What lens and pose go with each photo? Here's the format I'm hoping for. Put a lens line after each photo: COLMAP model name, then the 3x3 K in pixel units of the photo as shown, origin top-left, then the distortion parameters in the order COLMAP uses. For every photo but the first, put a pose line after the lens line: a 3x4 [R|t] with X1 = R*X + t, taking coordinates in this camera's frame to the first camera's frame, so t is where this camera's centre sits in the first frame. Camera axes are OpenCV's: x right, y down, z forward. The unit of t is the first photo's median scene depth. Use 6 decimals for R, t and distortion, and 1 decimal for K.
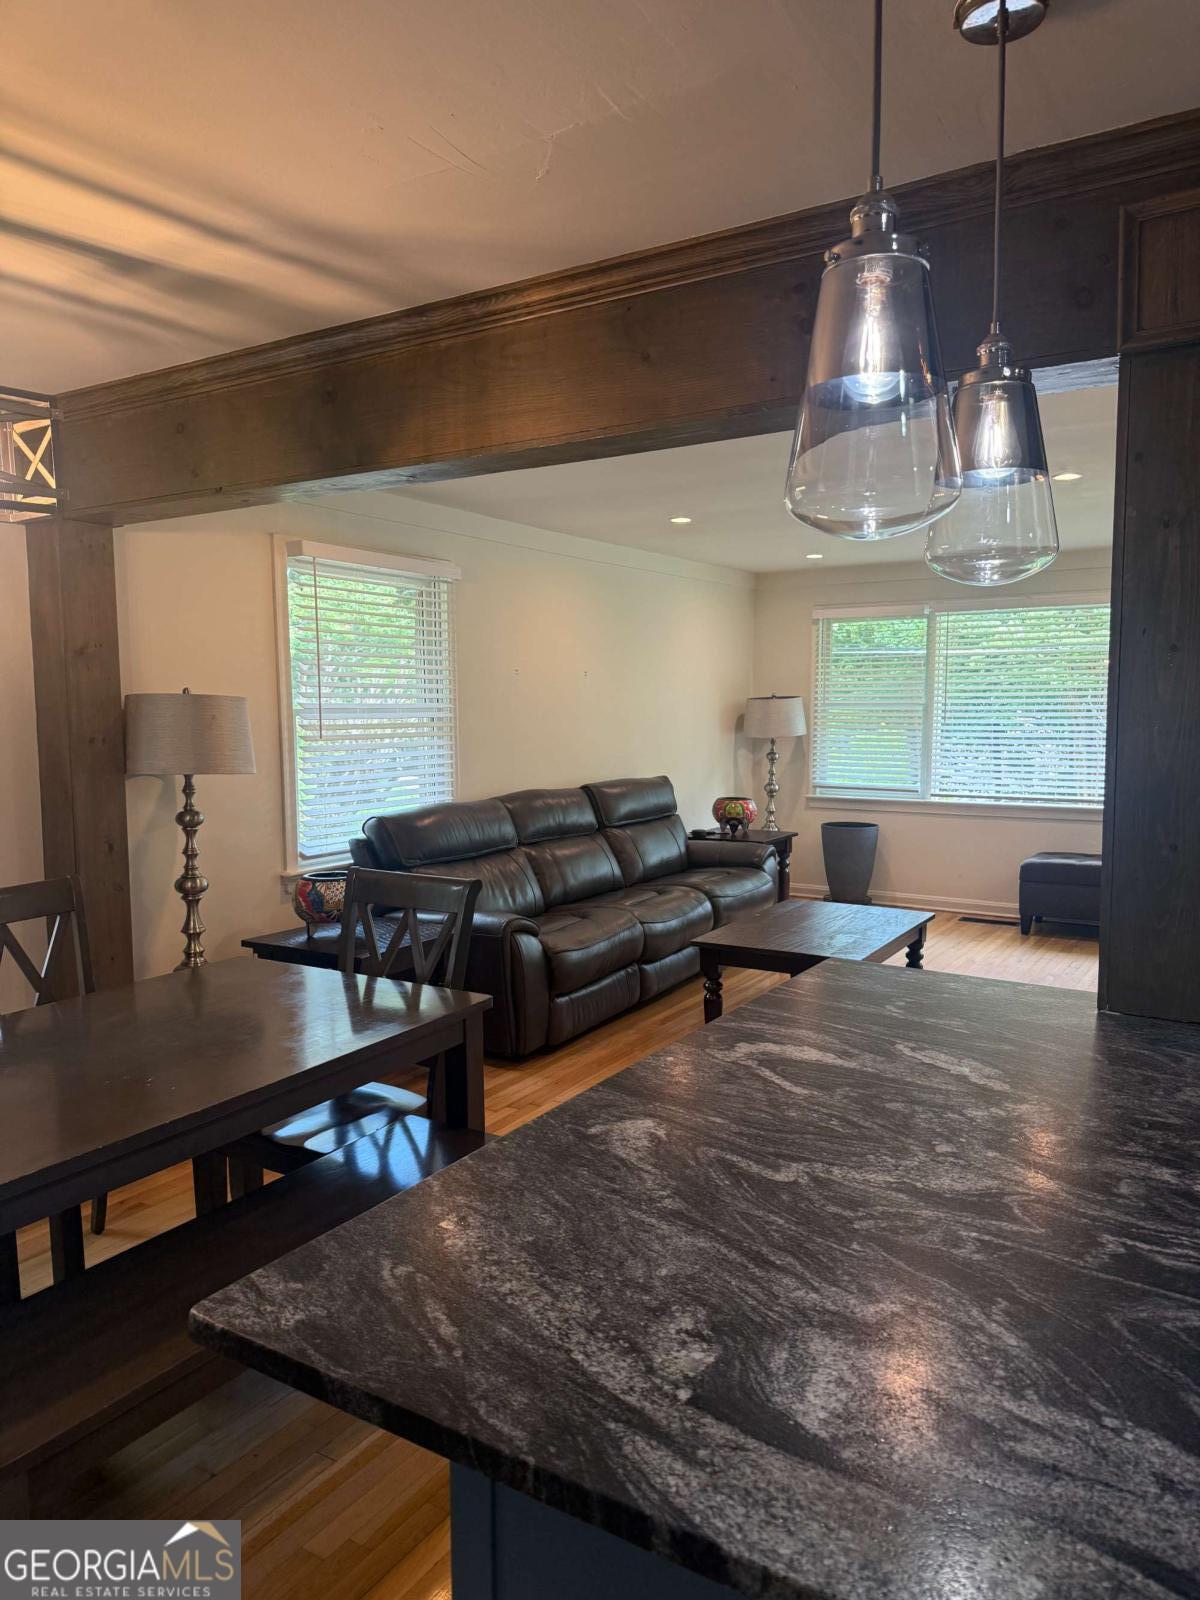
lens RADIAL K [[1111.5, 0, 602.4], [0, 1111.5, 803.8], [0, 0, 1]] dist [0.153865, -0.281837]
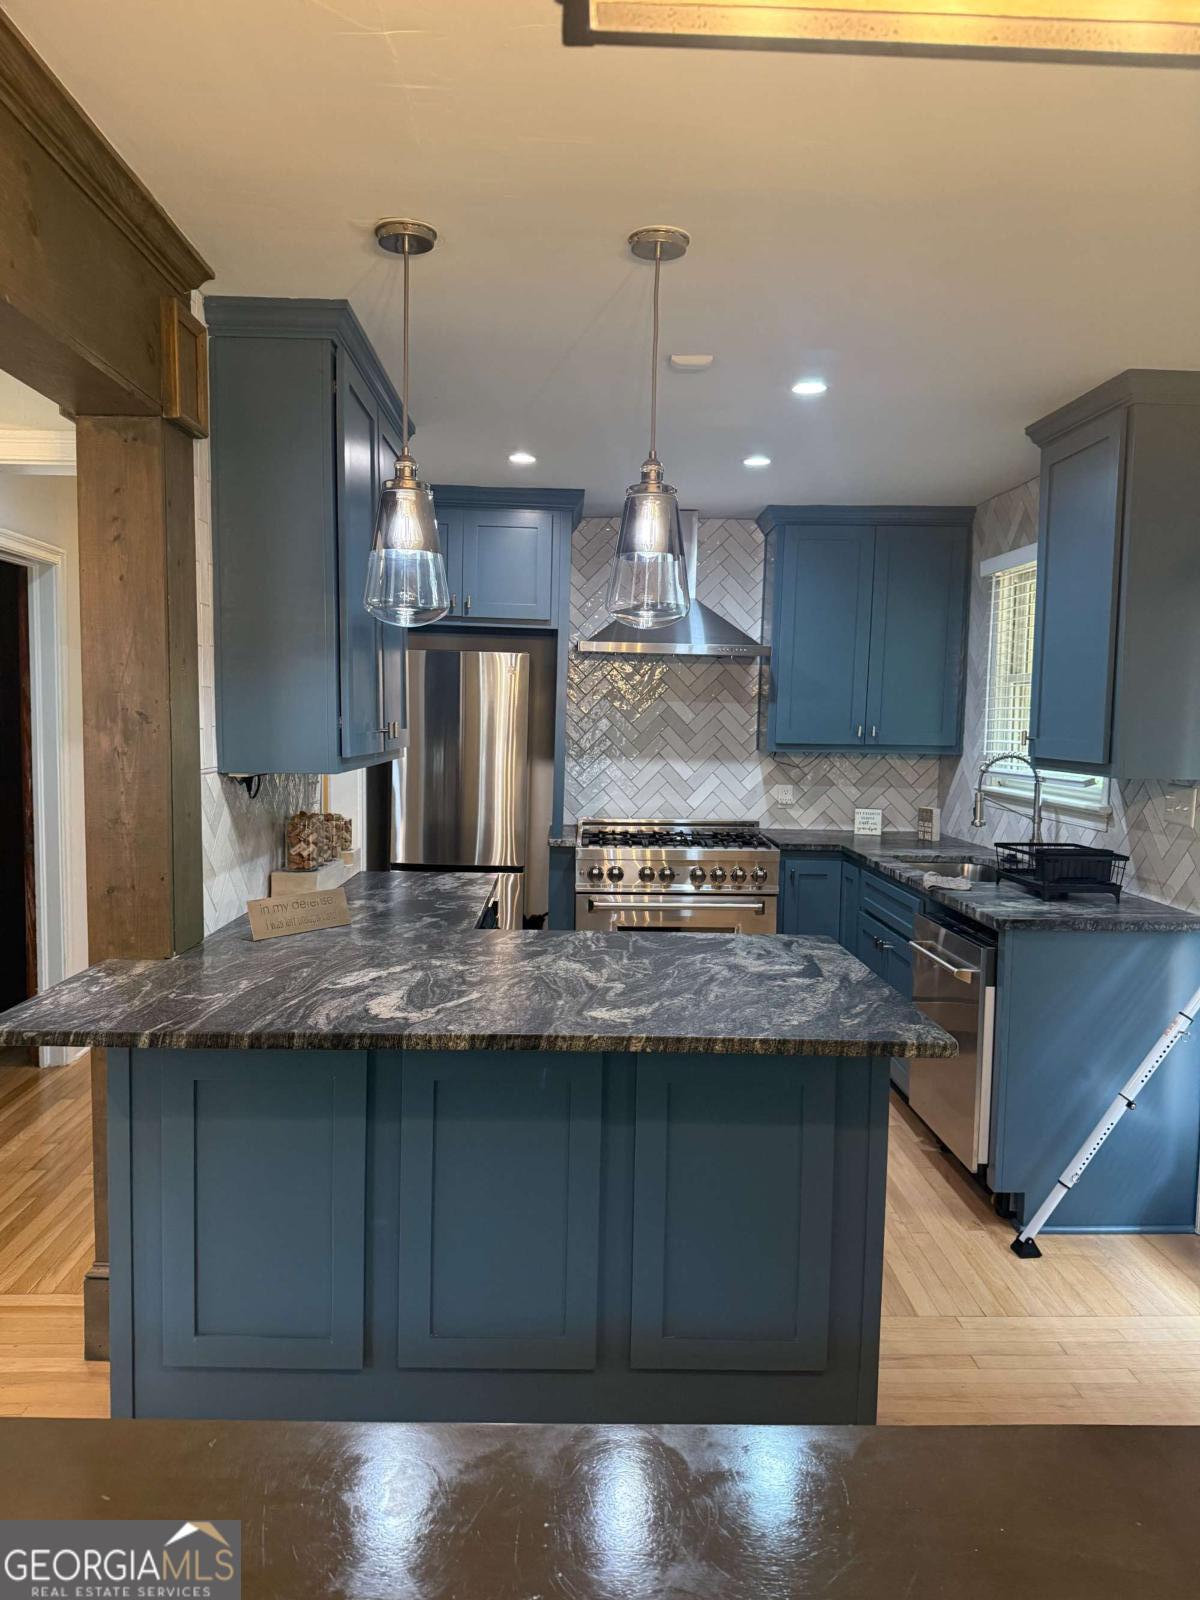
lens RADIAL K [[1110.1, 0, 589.0], [0, 1110.1, 802.3], [0, 0, 1]] dist [0.178105, -0.344291]
pose [[-0.550823, -0.068962, 0.831768, -1.205444], [0.061761, 0.990480, 0.123021, -0.155872], [-0.832334, 0.119133, -0.541321, 1.922829]]
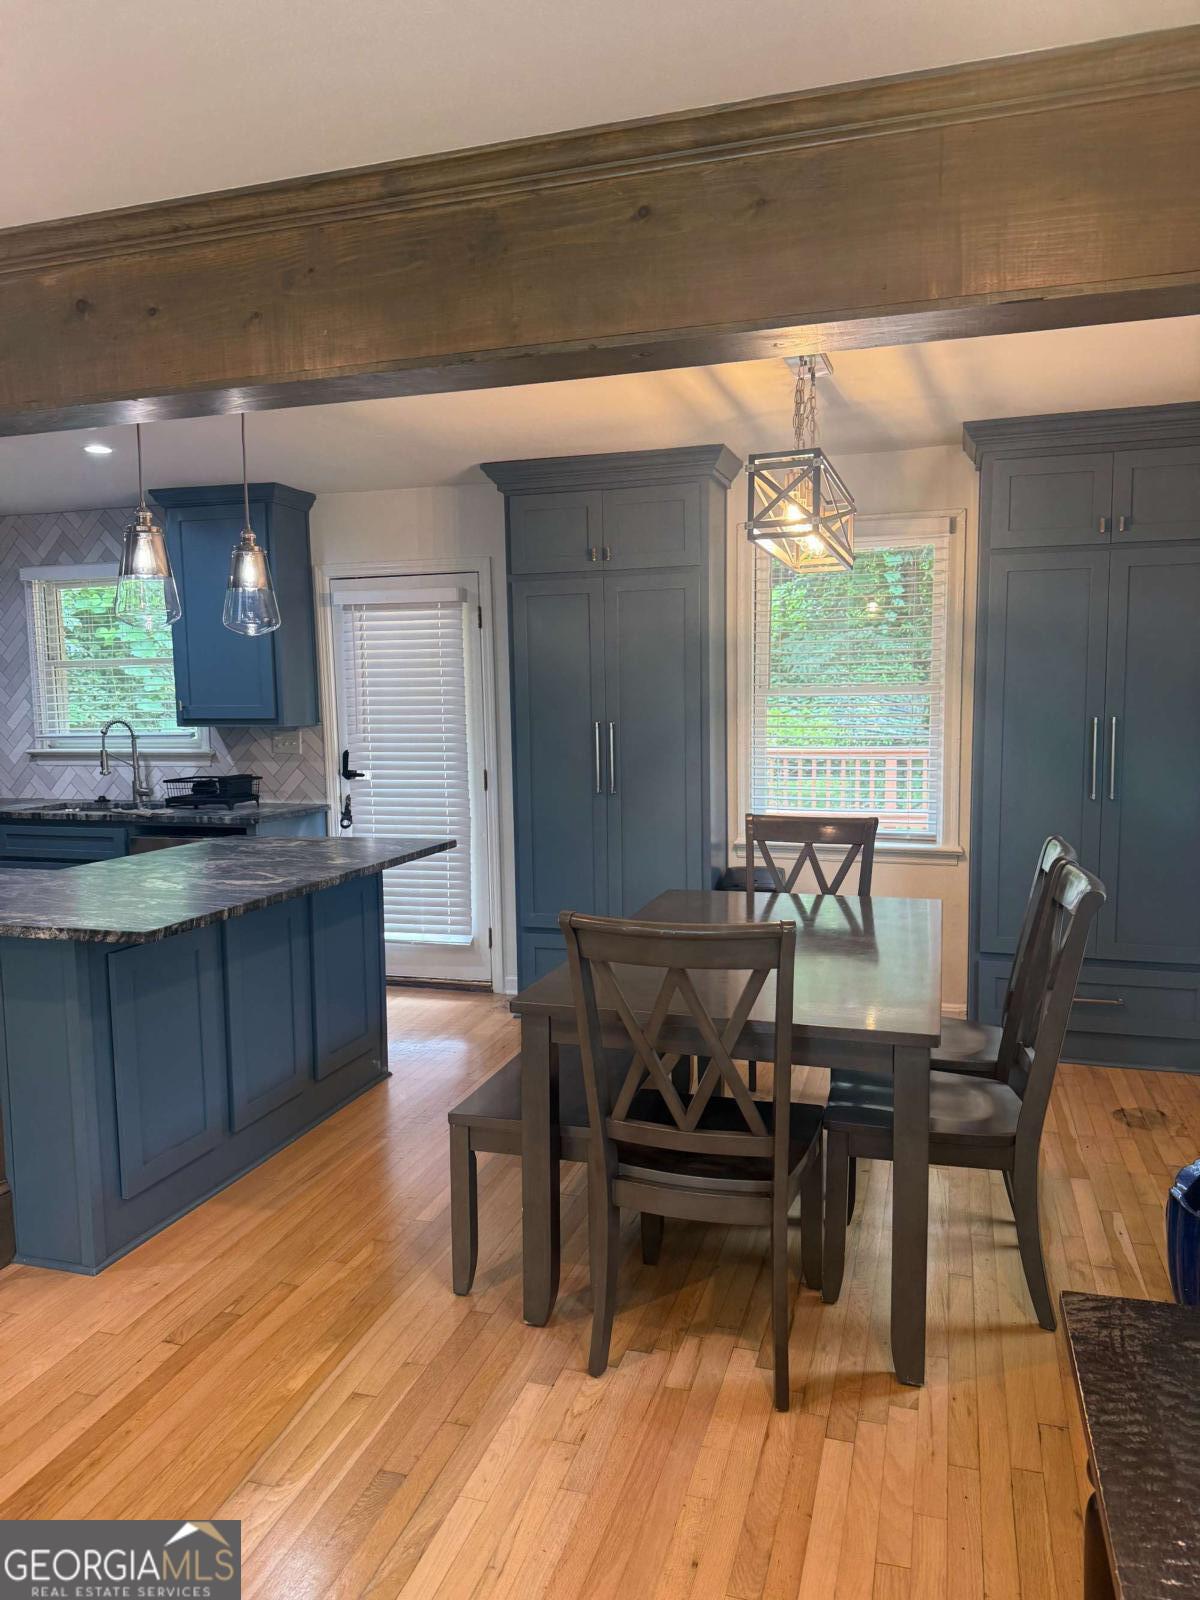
lens RADIAL K [[1111.5, 0, 602.4], [0, 1111.5, 803.8], [0, 0, 1]] dist [0.153865, -0.281837]
pose [[-0.965989, 0.049091, -0.253879, 0.100987], [0.000418, 0.982109, 0.188314, -0.322816], [0.258581, 0.181803, -0.948727, 3.805113]]
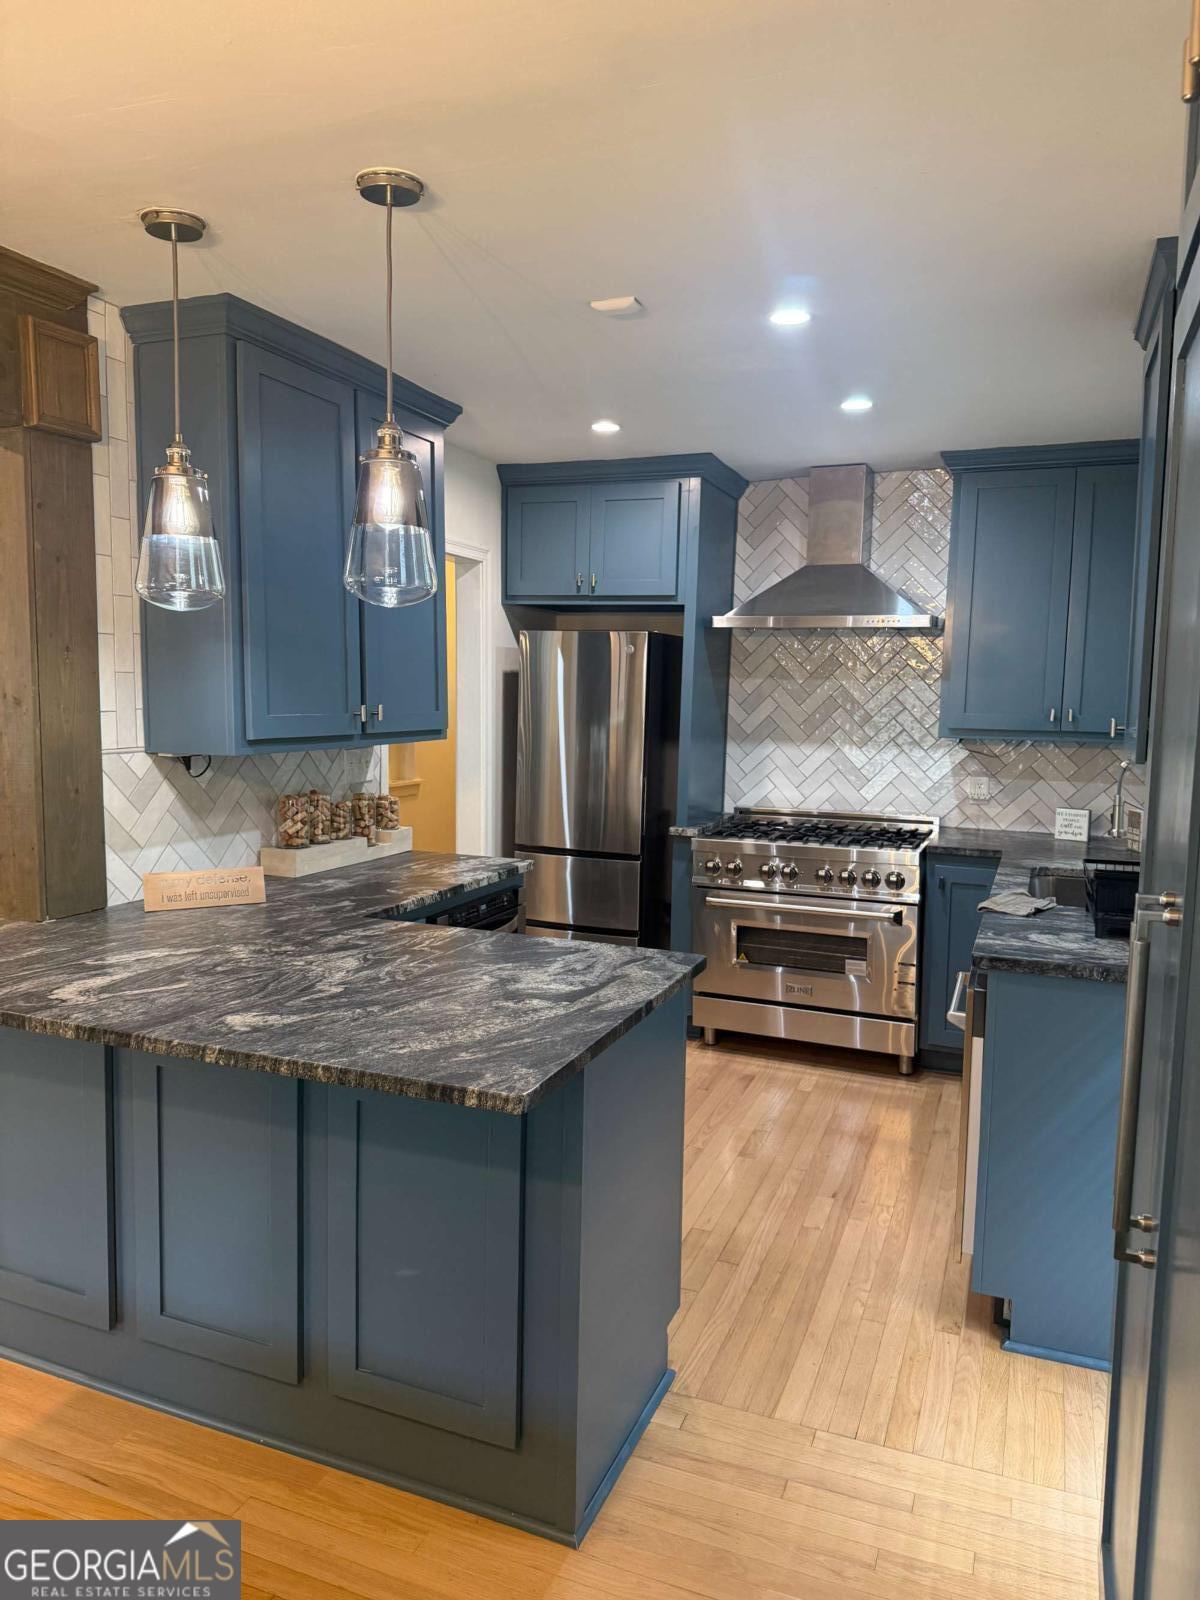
lens RADIAL K [[1112.3, 0, 590.2], [0, 1112.3, 794.3], [0, 0, 1]] dist [0.158790, -0.285500]
pose [[-0.174925, -0.093548, 0.980128, -1.443696], [0.074977, 0.991320, 0.107997, -0.089999], [-0.981723, 0.092379, -0.166392, 0.888734]]
